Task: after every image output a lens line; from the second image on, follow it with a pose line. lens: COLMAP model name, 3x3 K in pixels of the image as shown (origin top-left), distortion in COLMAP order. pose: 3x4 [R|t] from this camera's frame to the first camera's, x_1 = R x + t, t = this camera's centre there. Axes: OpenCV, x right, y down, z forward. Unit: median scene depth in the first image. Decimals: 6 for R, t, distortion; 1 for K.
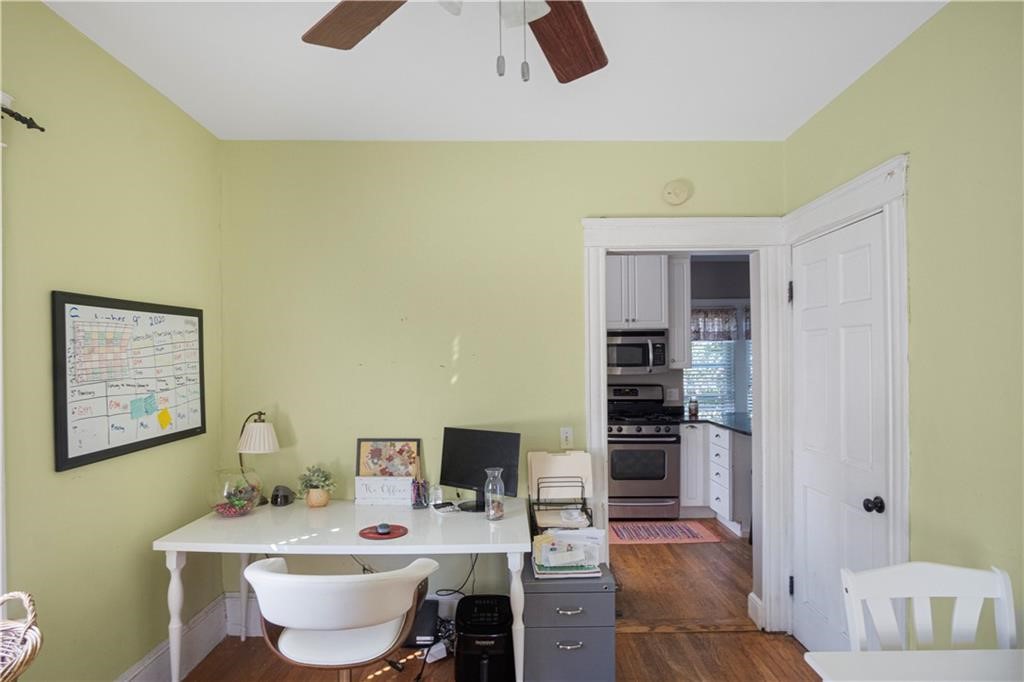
lens RADIAL K [[572.7, 0, 509.5], [0, 572.7, 373.1], [0, 0, 1]] dist [-0.041986, -0.000885]
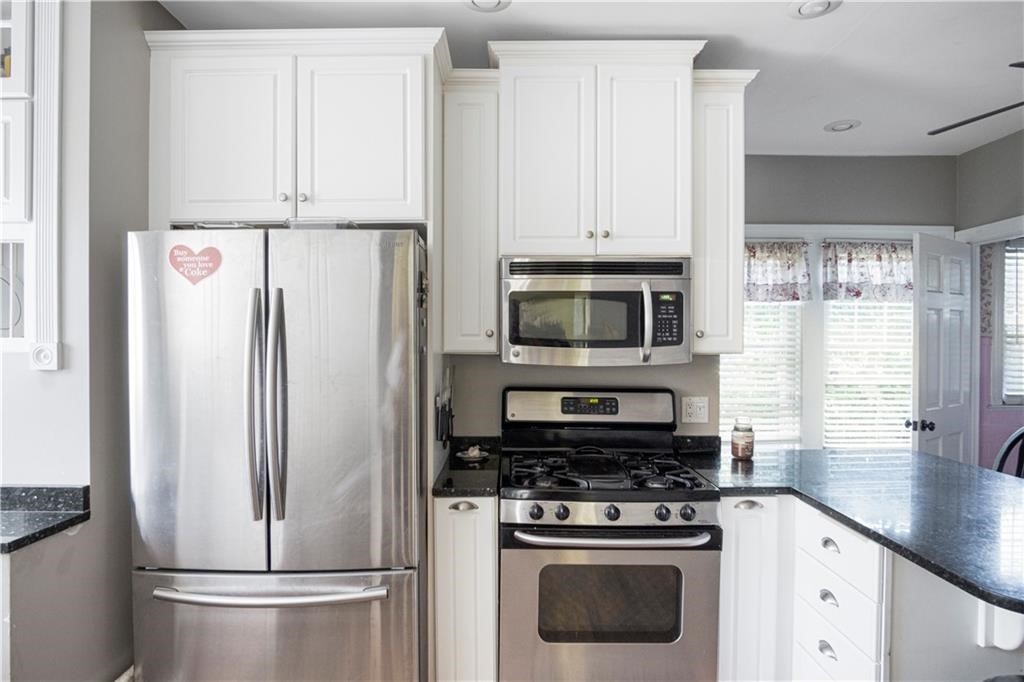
lens RADIAL K [[550.6, 0, 515.7], [0, 550.6, 343.7], [0, 0, 1]] dist [-0.038335, 0.017951]
pose [[0.999859, 0.016599, 0.002353, 0.257434], [-0.016575, 0.999815, -0.009739, -0.015140], [-0.002514, 0.009699, 0.999950, 1.026541]]
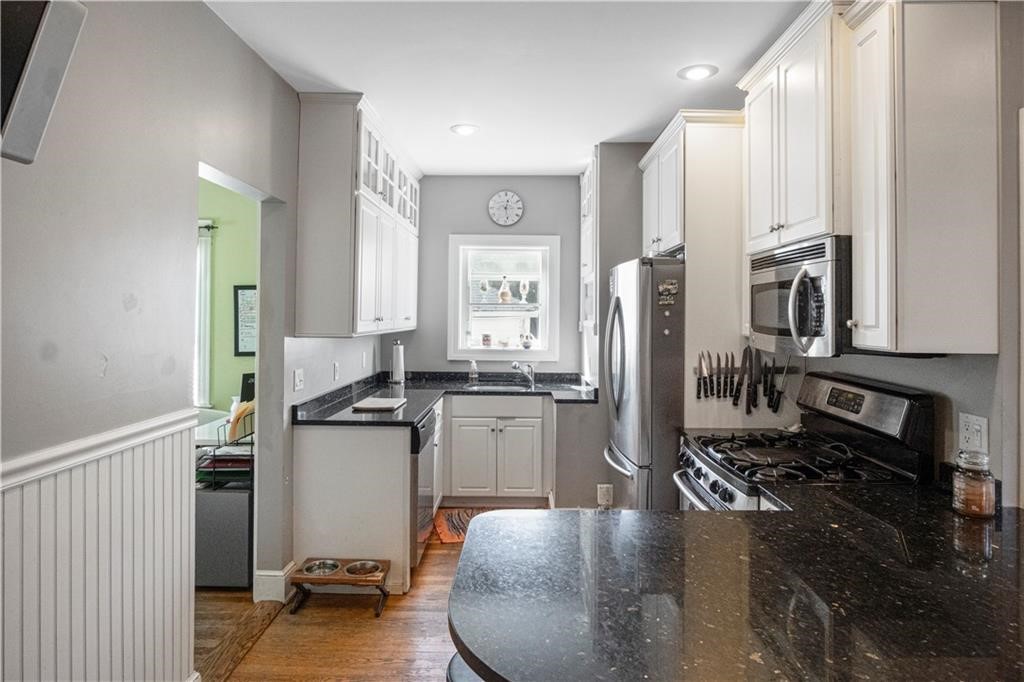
lens RADIAL K [[568.5, 0, 512.0], [0, 568.5, 341.0], [0, 0, 1]] dist [-0.041750, -0.000024]
pose [[0.016523, 0.058865, -0.998129, 1.086858], [-0.026443, 0.997942, 0.058416, -0.046115], [0.999514, 0.025428, 0.018046, 1.350583]]
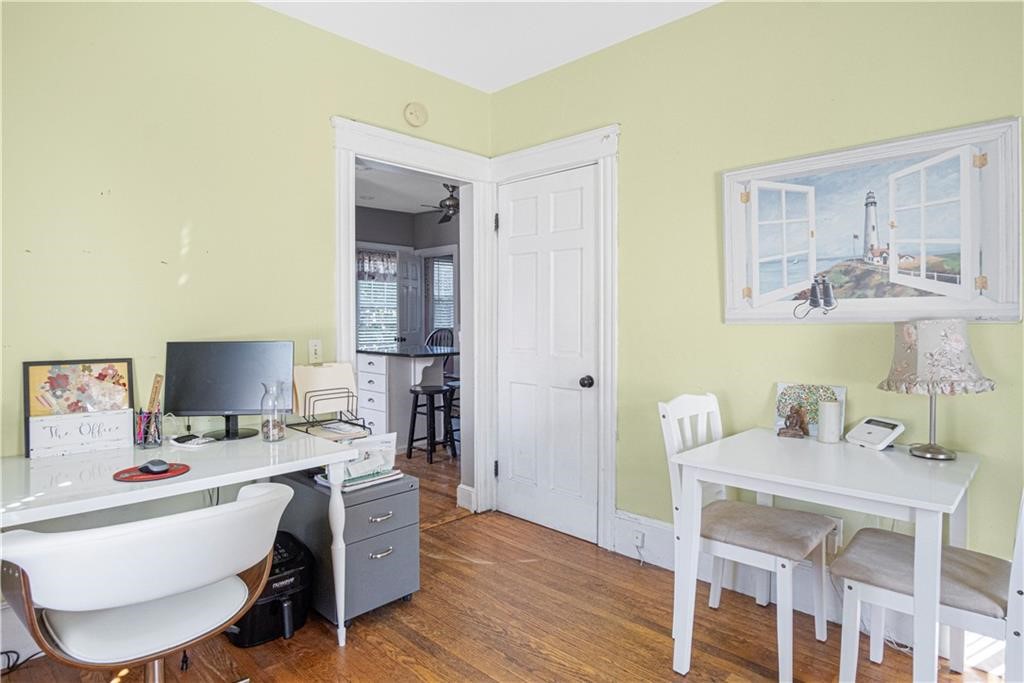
lens RADIAL K [[568.5, 0, 512.0], [0, 568.5, 341.5], [0, 0, 1]] dist [-0.041750, -0.000024]
pose [[0.683497, -0.017054, 0.729754, -0.343219], [0.006576, 0.999830, 0.017207, 0.083504], [-0.729924, -0.006962, 0.683493, 0.147468]]
